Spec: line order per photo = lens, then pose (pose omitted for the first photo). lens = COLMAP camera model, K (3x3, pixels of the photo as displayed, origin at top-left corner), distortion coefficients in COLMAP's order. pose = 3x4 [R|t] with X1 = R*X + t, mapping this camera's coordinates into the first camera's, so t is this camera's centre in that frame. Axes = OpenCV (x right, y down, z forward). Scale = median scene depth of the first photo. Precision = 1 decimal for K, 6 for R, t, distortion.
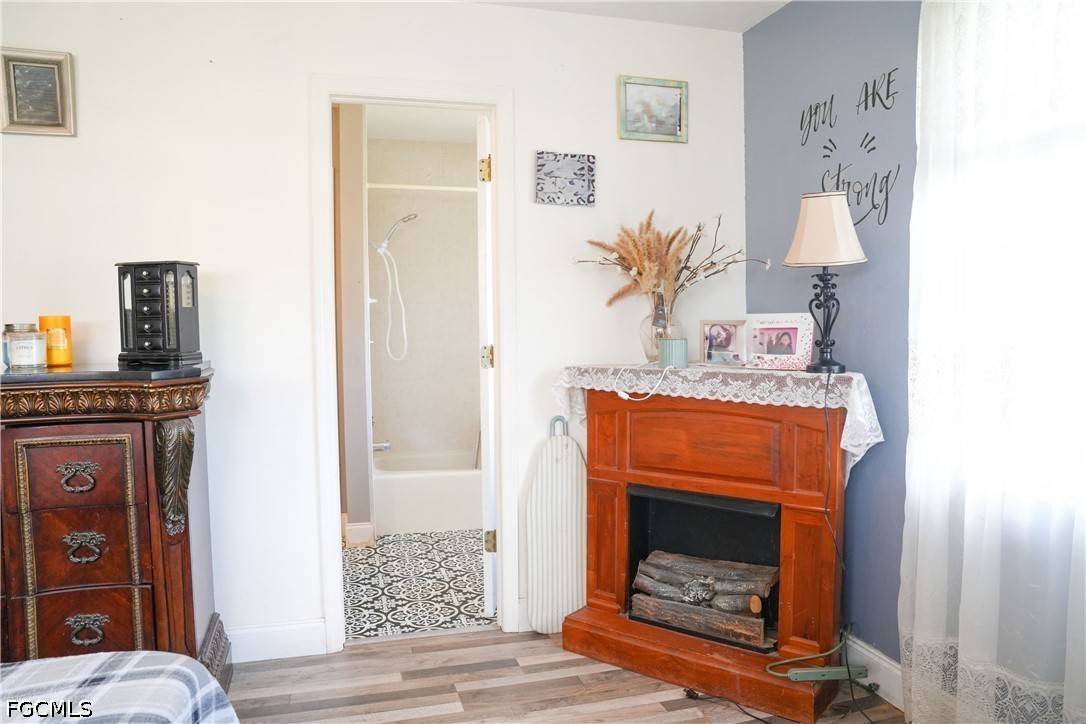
lens RADIAL K [[745.8, 0, 546.4], [0, 745.8, 364.7], [0, 0, 1]] dist [-0.131836, 0.096575]
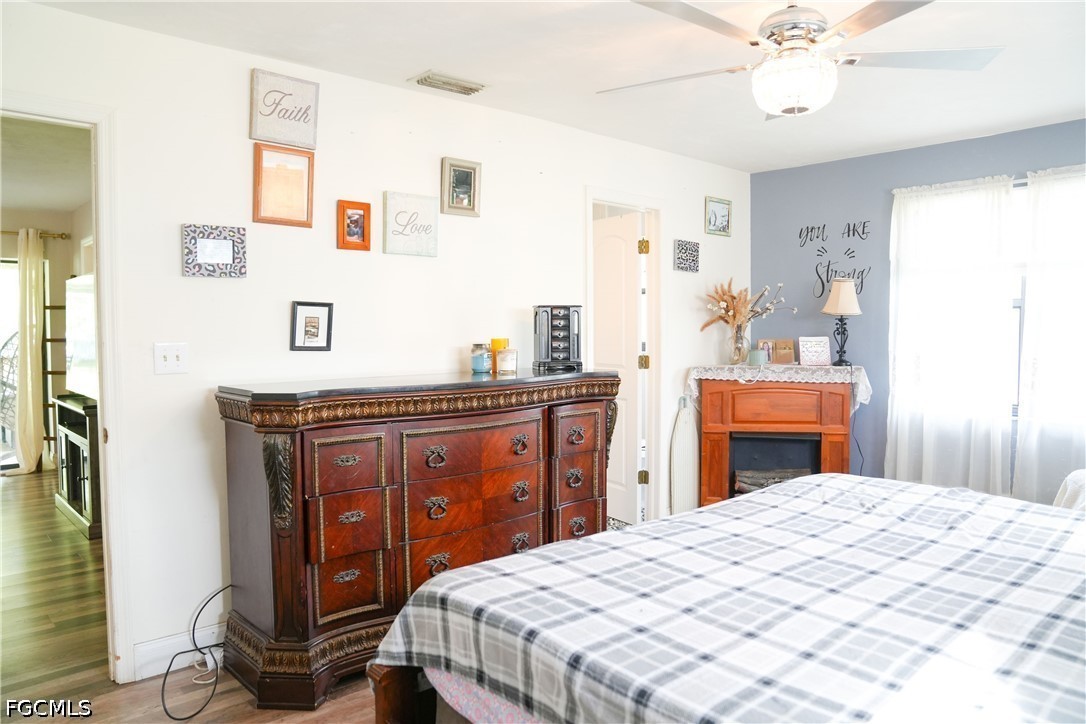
lens RADIAL K [[745.8, 0, 533.9], [0, 745.8, 359.4], [0, 0, 1]] dist [-0.131836, 0.096575]
pose [[0.896043, -0.013636, 0.443758, -1.253512], [0.020173, 0.999746, -0.010013, -0.005221], [-0.443509, 0.017924, 0.896091, -0.434802]]
